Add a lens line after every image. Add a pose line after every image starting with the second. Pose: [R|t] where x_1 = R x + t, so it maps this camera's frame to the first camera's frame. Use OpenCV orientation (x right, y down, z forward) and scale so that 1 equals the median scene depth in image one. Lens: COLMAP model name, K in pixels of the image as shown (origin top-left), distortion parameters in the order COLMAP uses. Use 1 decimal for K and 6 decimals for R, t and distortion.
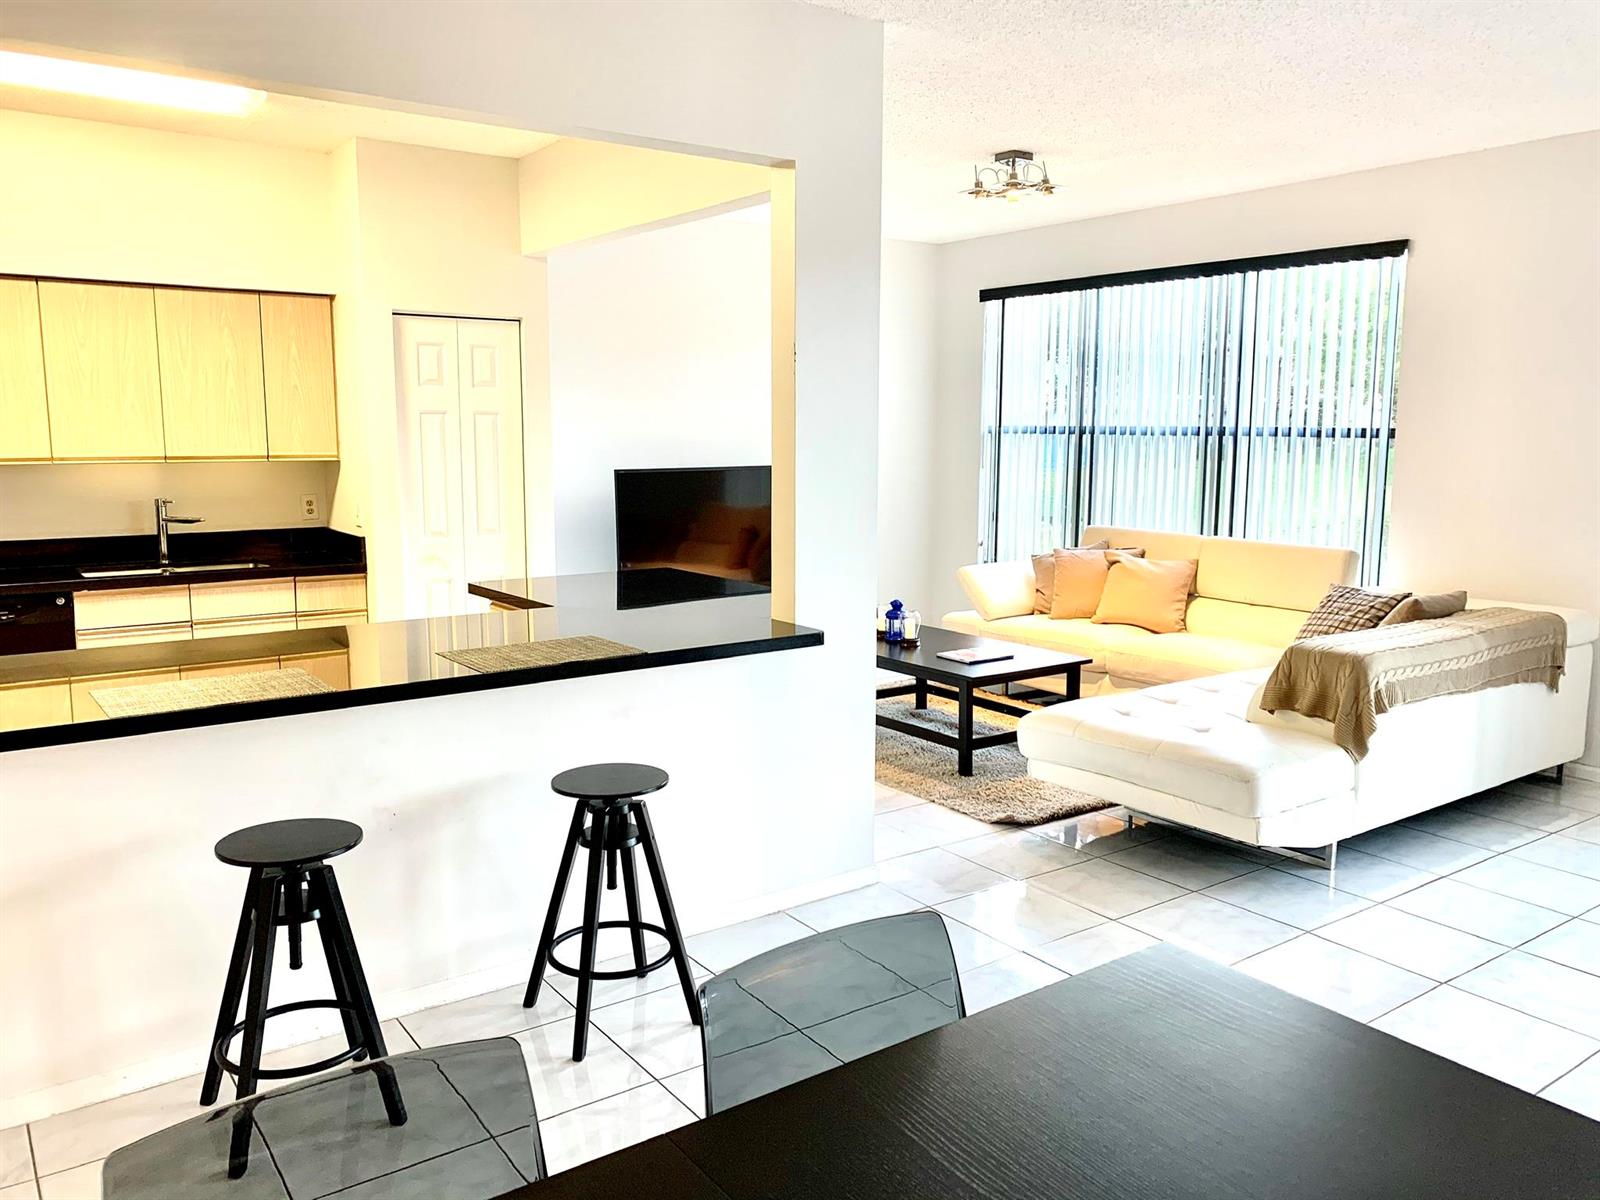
lens RADIAL K [[1261.1, 0, 763.1], [0, 1261.1, 574.1], [0, 0, 1]] dist [0.010085, -0.014644]
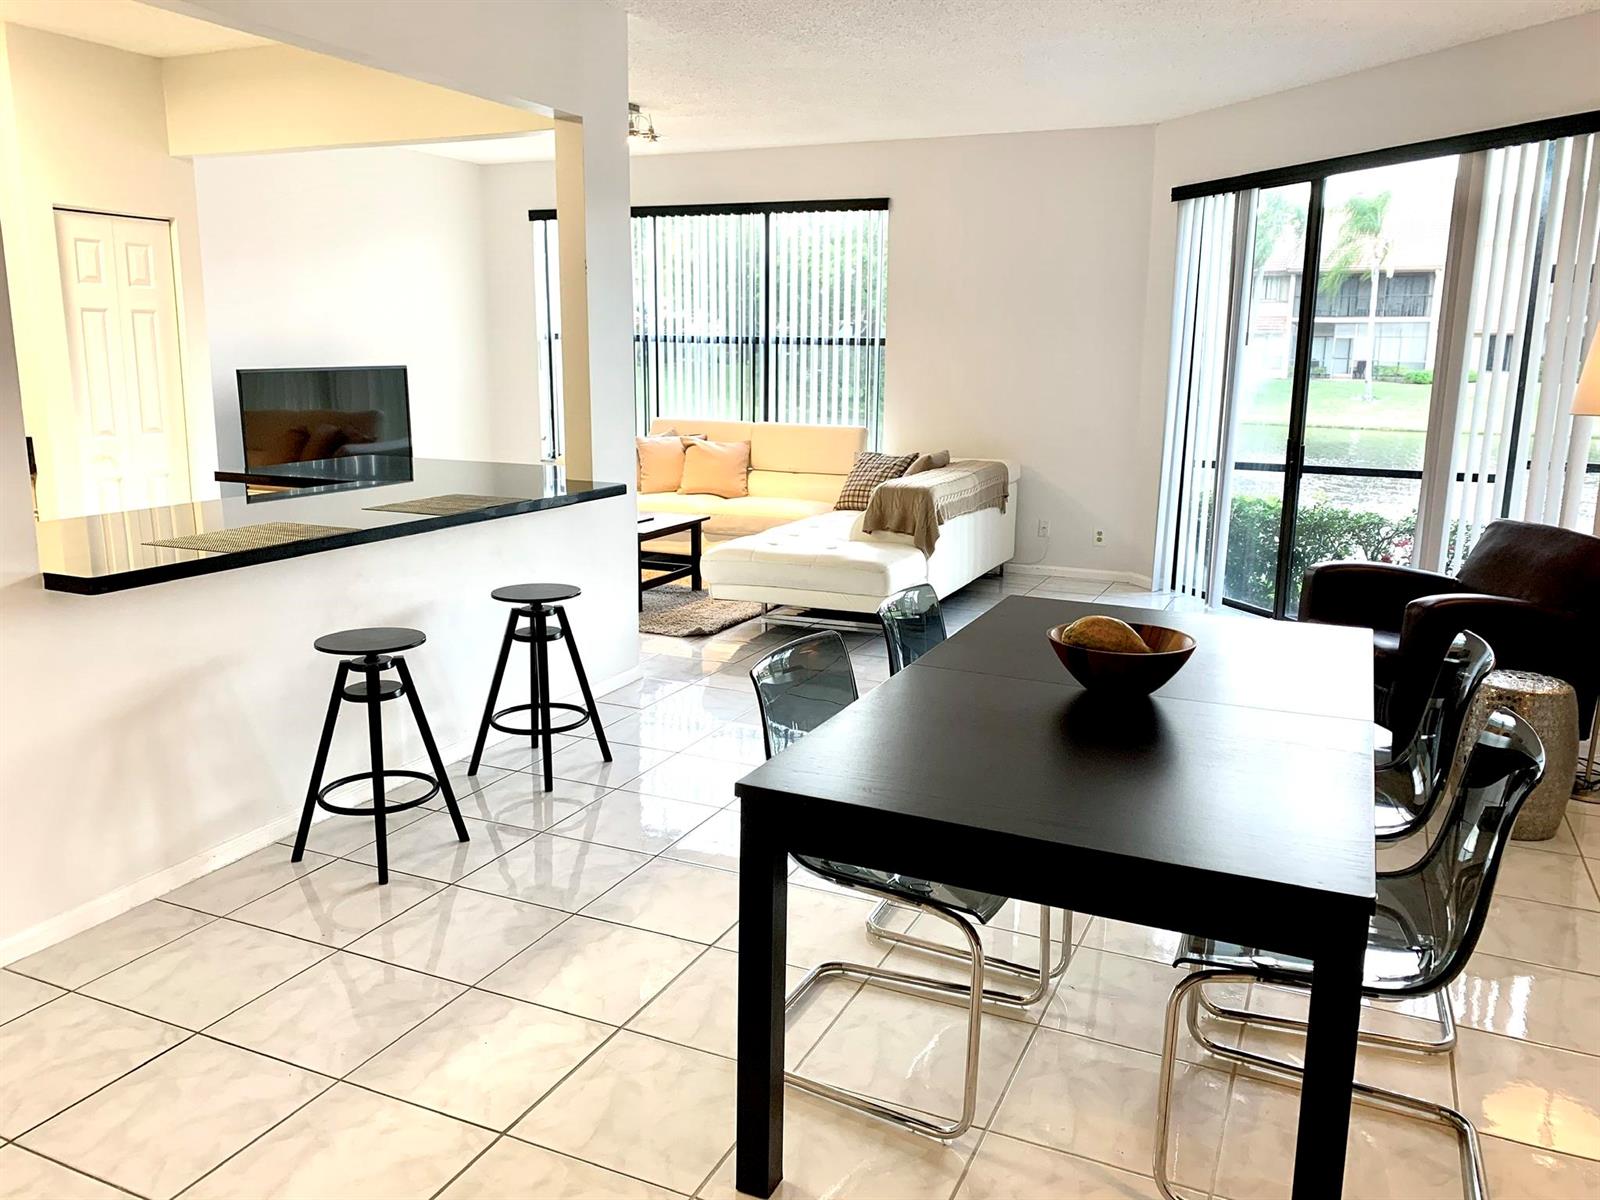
lens RADIAL K [[1261.1, 0, 802.1], [0, 1261.1, 598.9], [0, 0, 1]] dist [0.010085, -0.014644]
pose [[0.859904, -0.092878, 0.501935, -0.311199], [0.052565, 0.994192, 0.093912, 0.035371], [-0.507742, -0.054371, 0.859792, -0.160888]]
